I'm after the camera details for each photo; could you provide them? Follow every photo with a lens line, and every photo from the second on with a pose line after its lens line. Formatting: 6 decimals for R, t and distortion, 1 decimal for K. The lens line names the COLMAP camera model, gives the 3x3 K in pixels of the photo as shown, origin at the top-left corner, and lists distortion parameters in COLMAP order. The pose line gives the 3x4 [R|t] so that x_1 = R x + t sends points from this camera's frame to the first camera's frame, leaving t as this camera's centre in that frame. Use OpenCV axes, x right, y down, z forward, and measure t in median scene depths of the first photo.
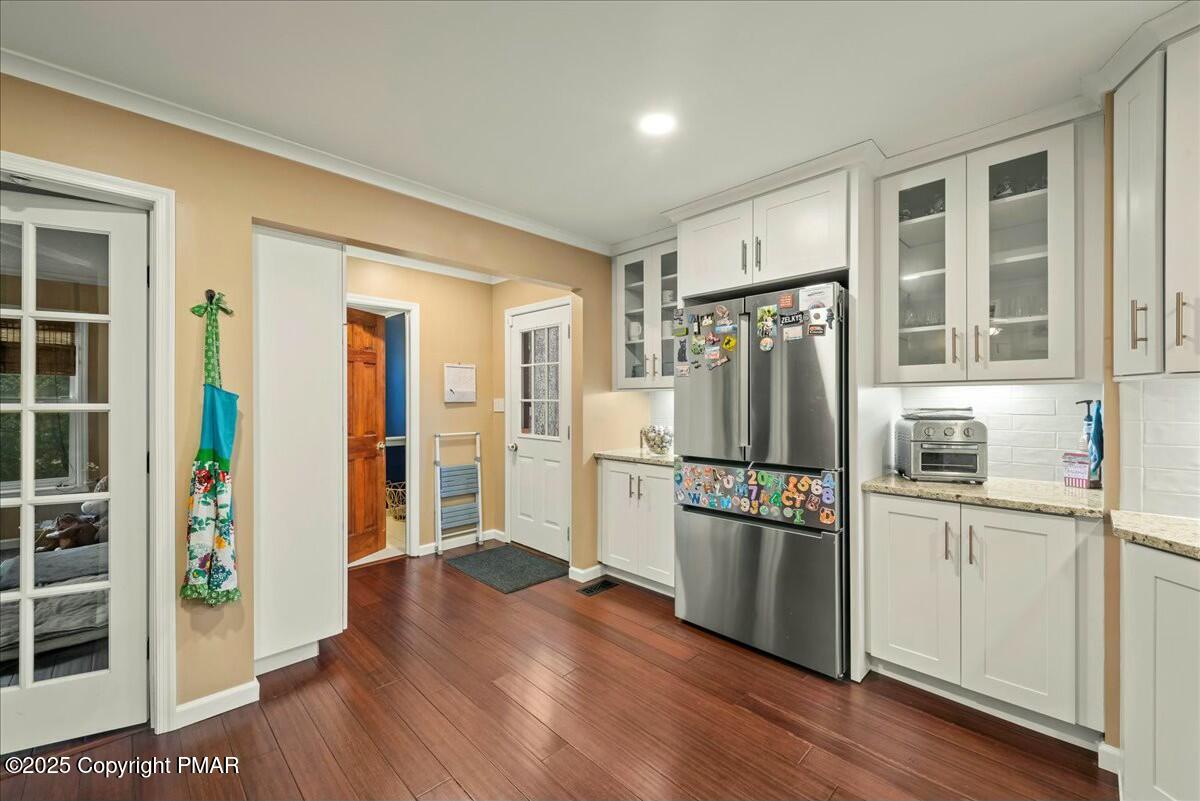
lens RADIAL K [[468.8, 0, 606.8], [0, 468.8, 401.8], [0, 0, 1]] dist [0.001739, -0.000459]
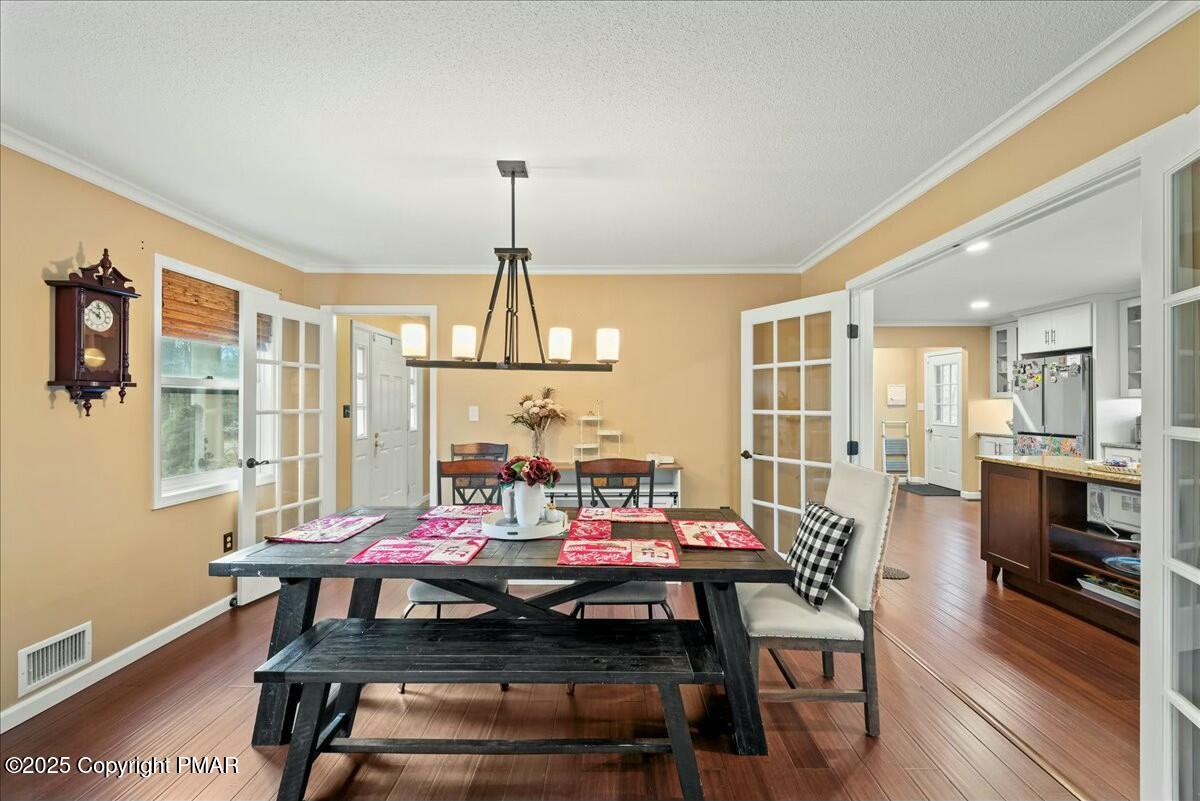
lens RADIAL K [[522.2, 0, 600.0], [0, 522.2, 400.5], [0, 0, 1]] dist [0.000911, 0.000004]
pose [[0.695552, -0.003468, -0.718468, 0.553163], [0.001524, 0.999993, -0.003352, -0.017928], [0.718474, 0.001236, 0.695552, -1.989581]]
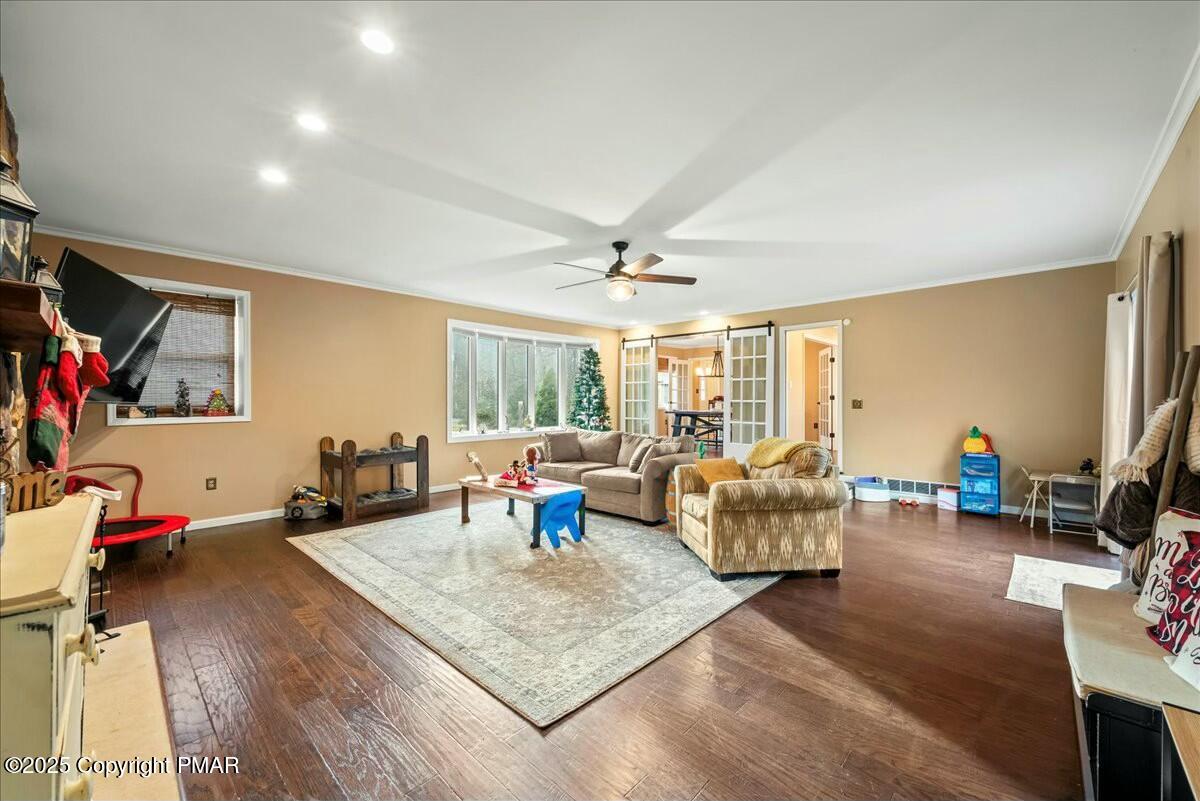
lens RADIAL K [[468.8, 0, 606.8], [0, 468.8, 401.8], [0, 0, 1]] dist [0.001739, -0.000459]
pose [[0.043983, 0.000855, -0.999032, 3.505534], [0.002979, 0.999995, 0.000987, 0.116349], [0.999028, -0.003020, 0.043980, -2.526624]]
